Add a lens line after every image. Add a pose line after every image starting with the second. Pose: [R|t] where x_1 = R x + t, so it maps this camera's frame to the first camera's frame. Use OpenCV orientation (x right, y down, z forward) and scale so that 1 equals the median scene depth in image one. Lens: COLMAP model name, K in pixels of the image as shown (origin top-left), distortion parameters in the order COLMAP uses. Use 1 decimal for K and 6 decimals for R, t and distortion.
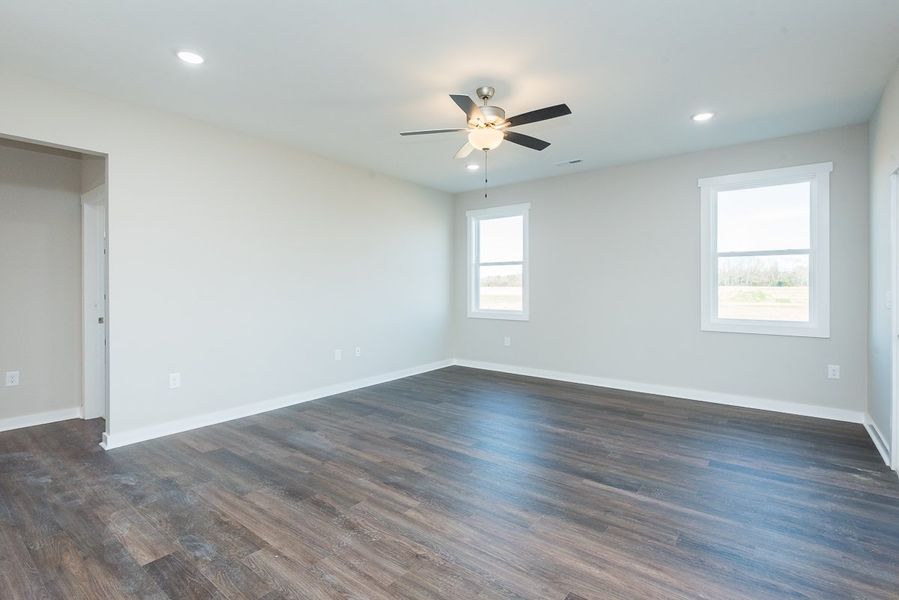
lens RADIAL K [[426.1, 0, 454.6], [0, 426.1, 297.1], [0, 0, 1]] dist [0.012778, -0.000198]
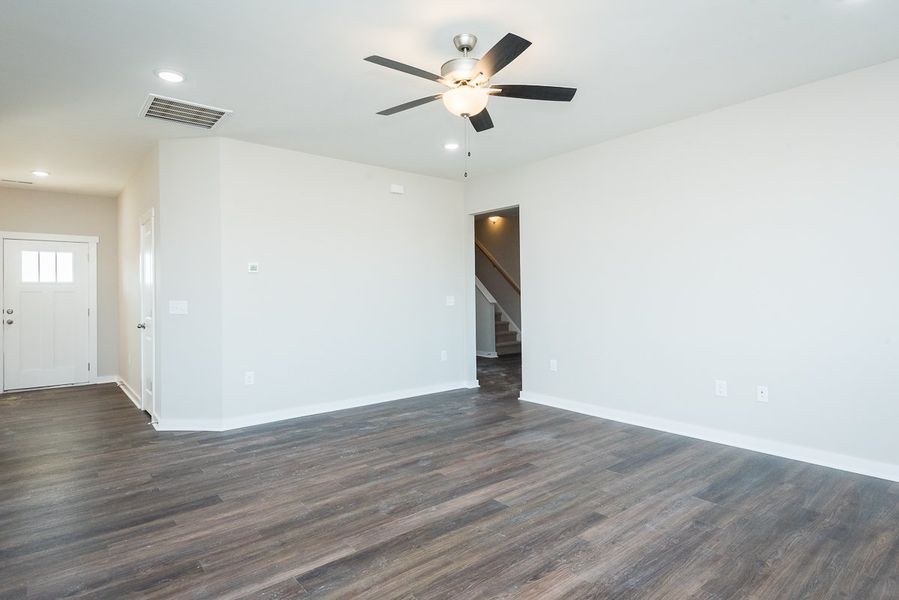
lens RADIAL K [[485.4, 0, 447.4], [0, 485.4, 285.8], [0, 0, 1]] dist [0.019571, -0.006640]
pose [[-0.223333, -0.014997, -0.974627, 0.941861], [-0.016210, 0.999801, -0.011670, -0.024258], [0.974607, 0.013192, -0.223531, 1.142295]]
